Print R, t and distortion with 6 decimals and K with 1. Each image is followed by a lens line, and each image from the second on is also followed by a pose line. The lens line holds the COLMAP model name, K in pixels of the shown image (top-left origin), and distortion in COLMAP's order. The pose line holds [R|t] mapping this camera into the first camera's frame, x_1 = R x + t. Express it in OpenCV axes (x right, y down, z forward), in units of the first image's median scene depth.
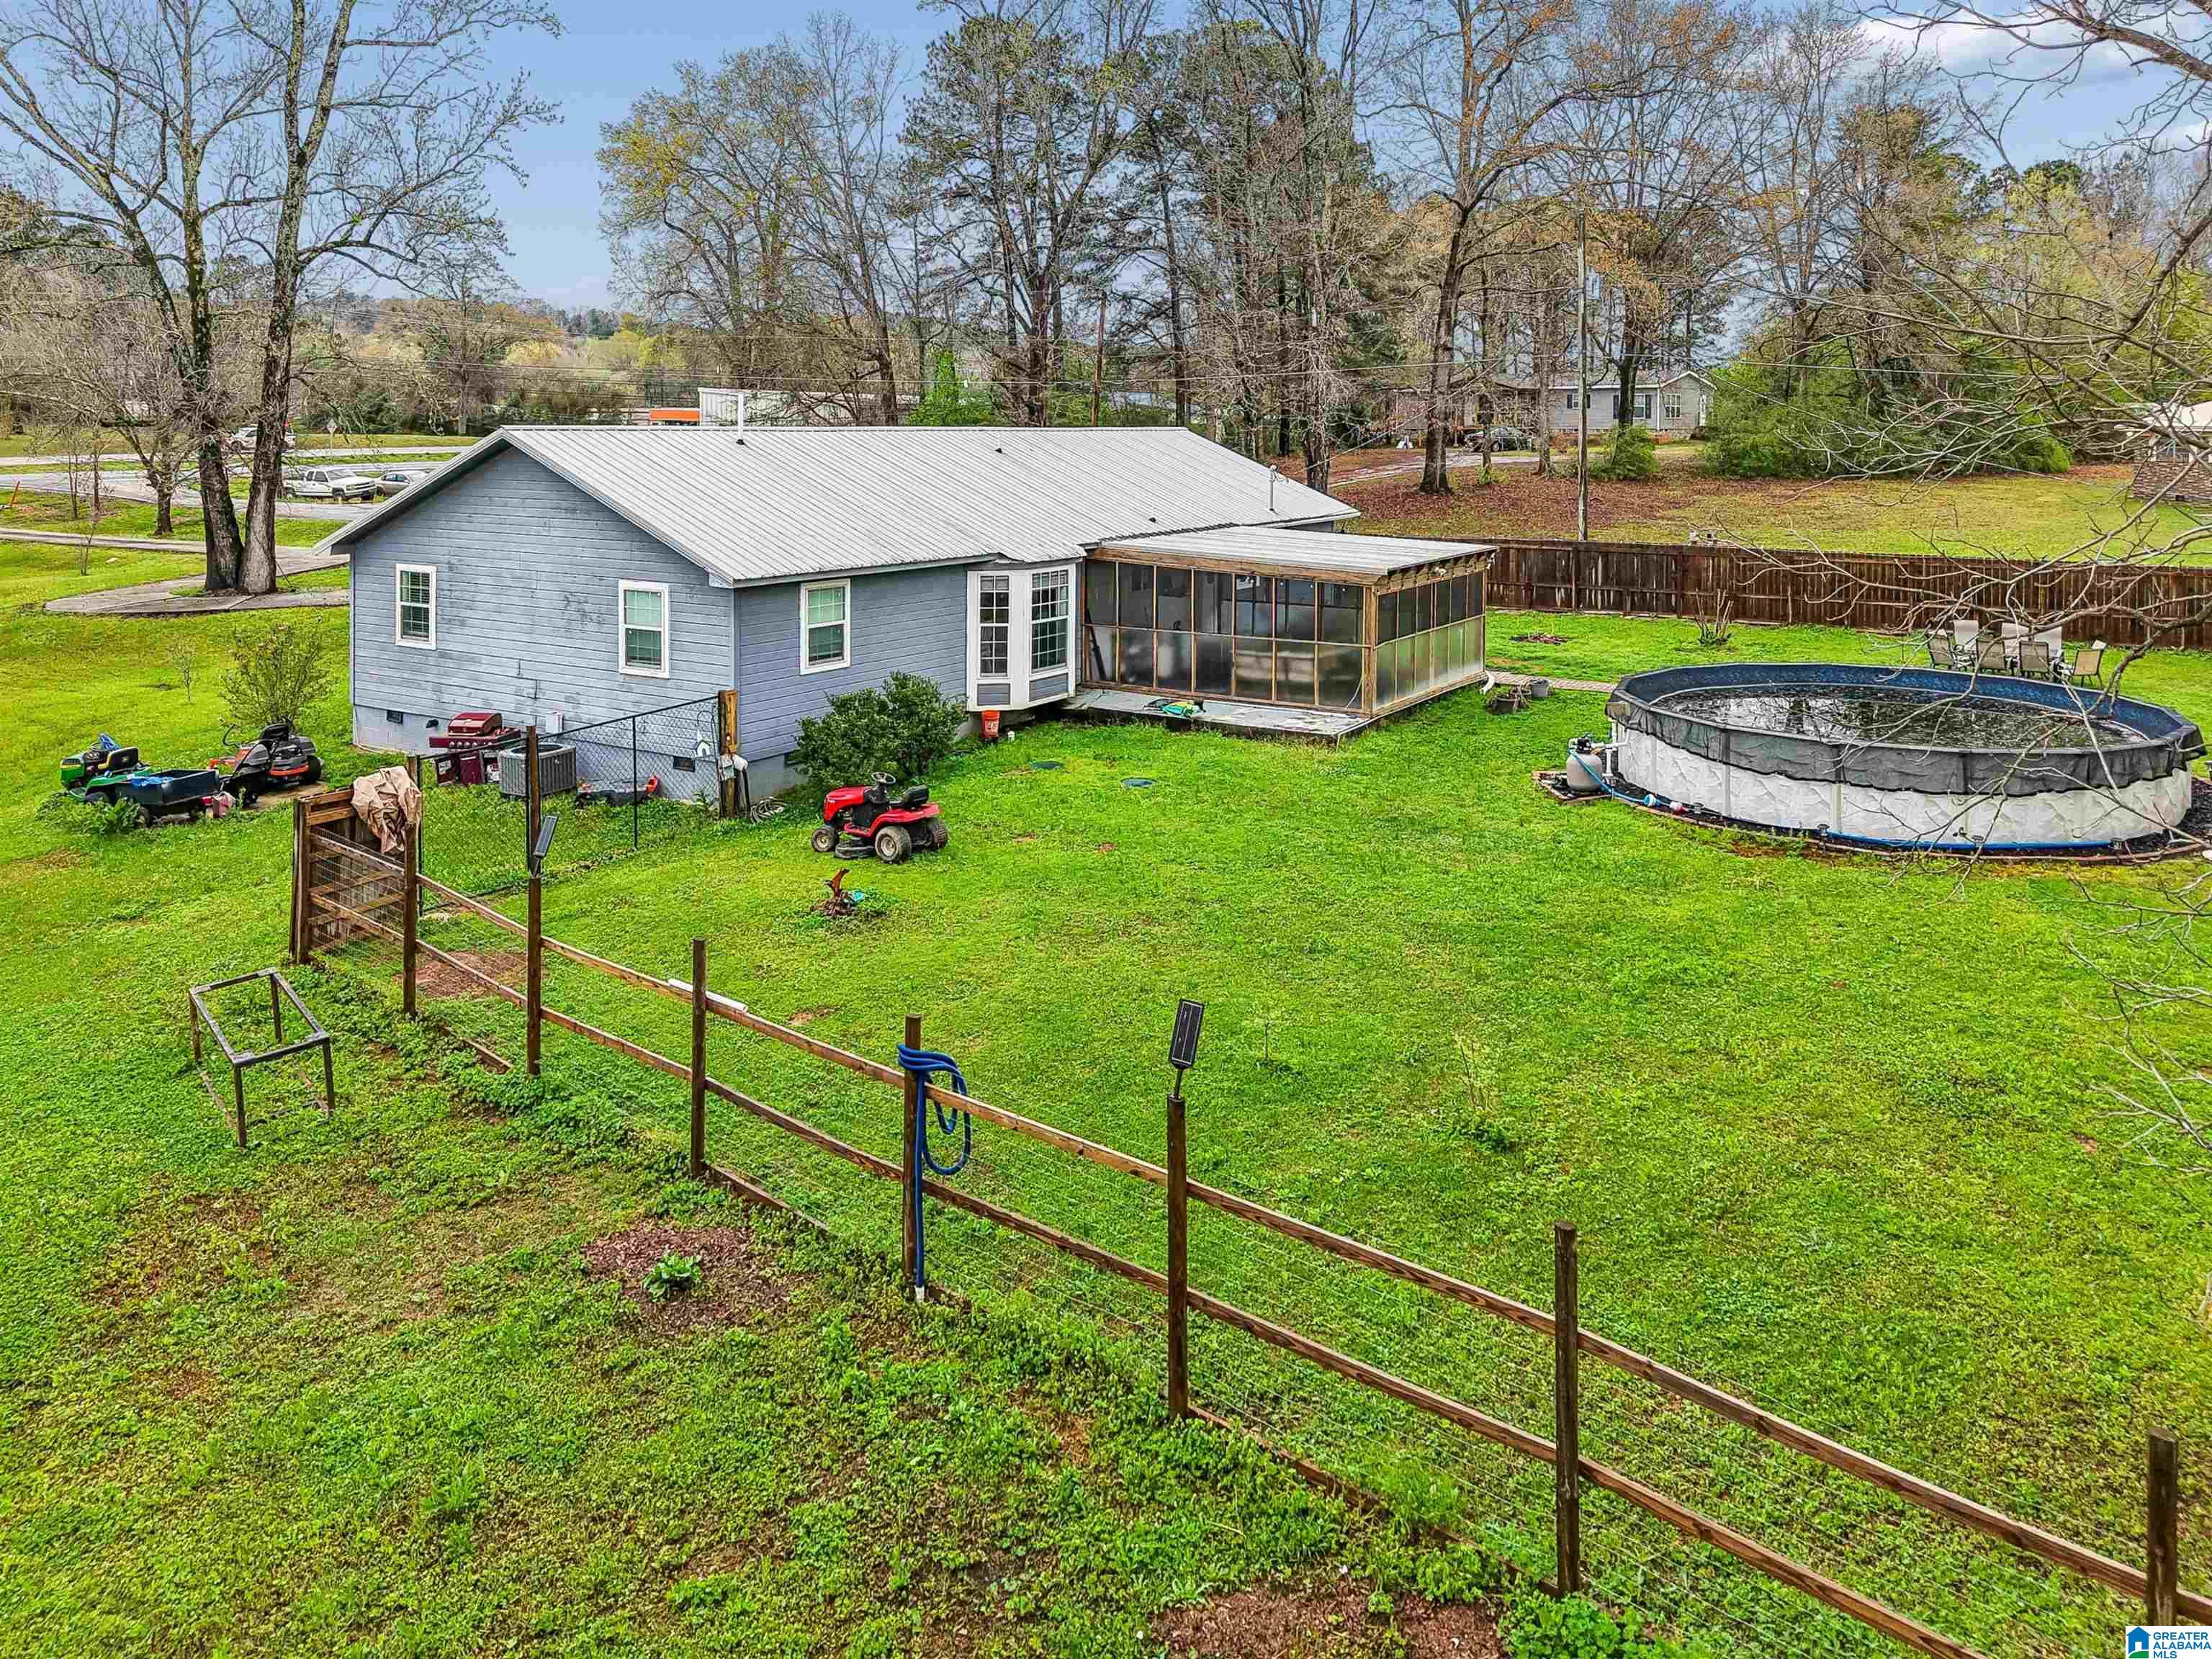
lens RADIAL K [[1500.6, 0, 1106.0], [0, 1500.6, 829.5], [0, 0, 1]] dist [0.061988, -0.056574]
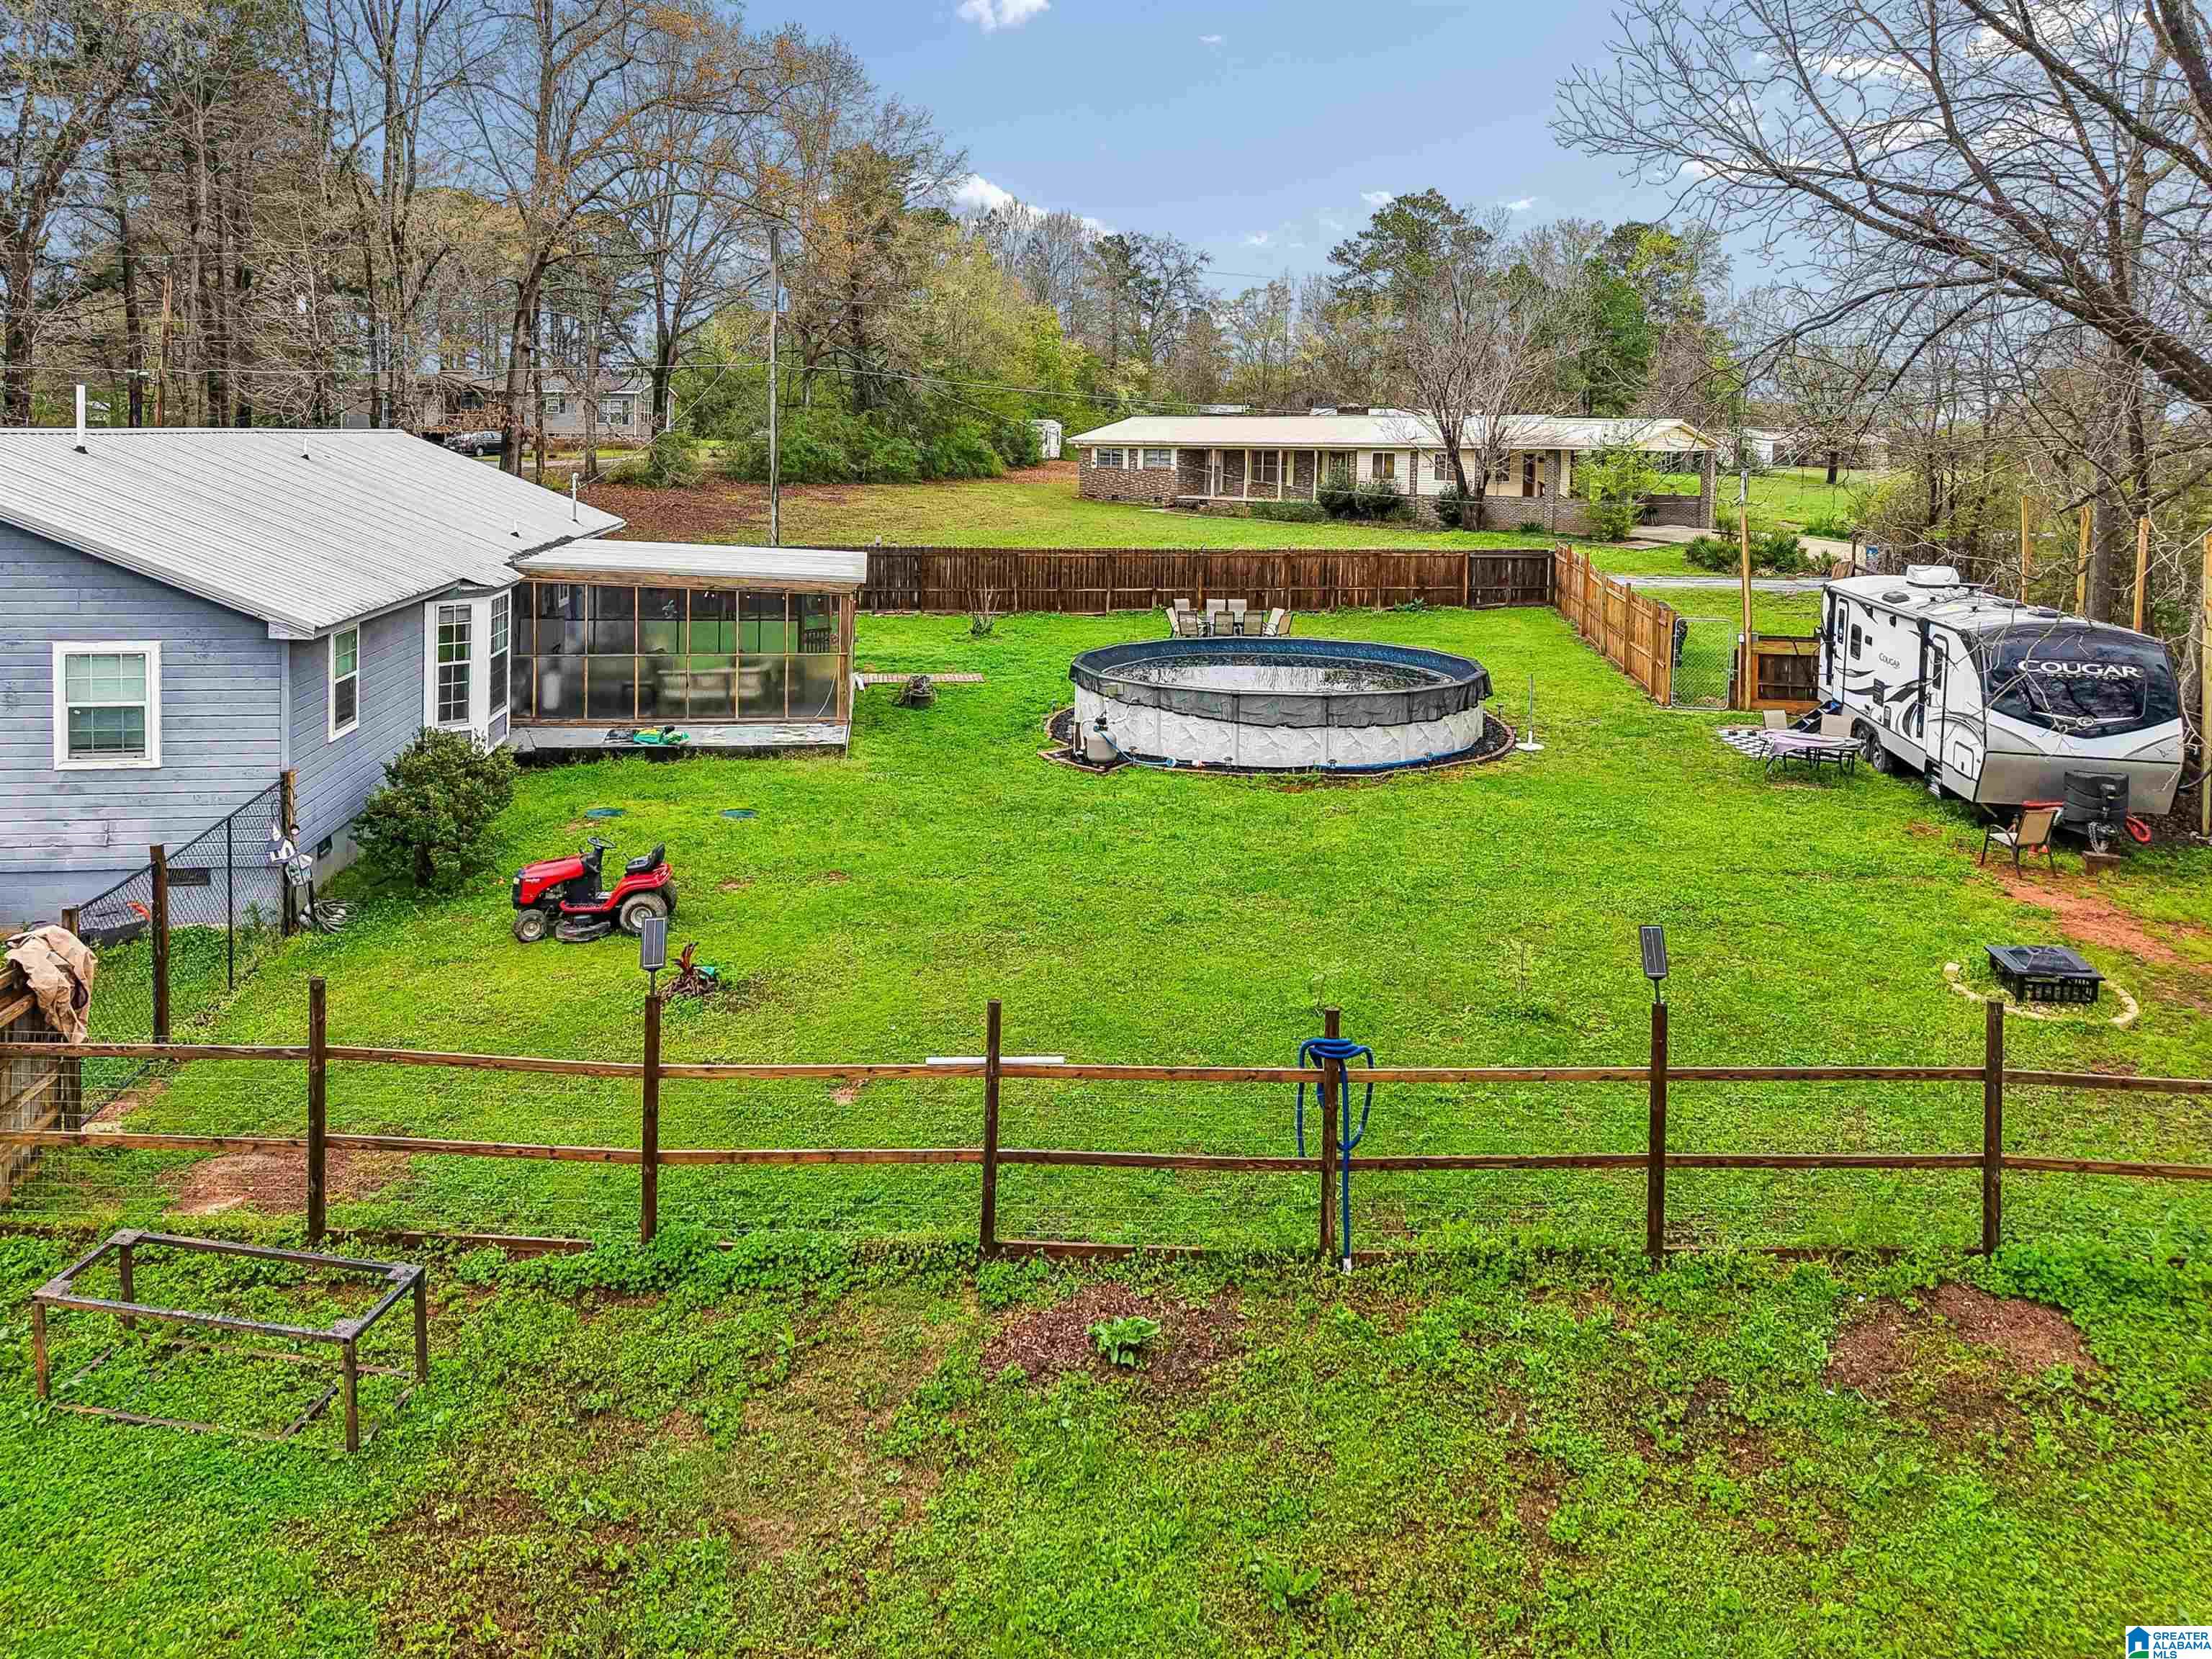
lens RADIAL K [[1500.6, 0, 1106.0], [0, 1500.6, 829.5], [0, 0, 1]] dist [0.061988, -0.056574]
pose [[0.769578, -0.154868, 0.619488, -0.354842], [0.156130, 0.986334, 0.052620, -0.032130], [-0.619172, 0.056225, 0.783240, 0.106840]]
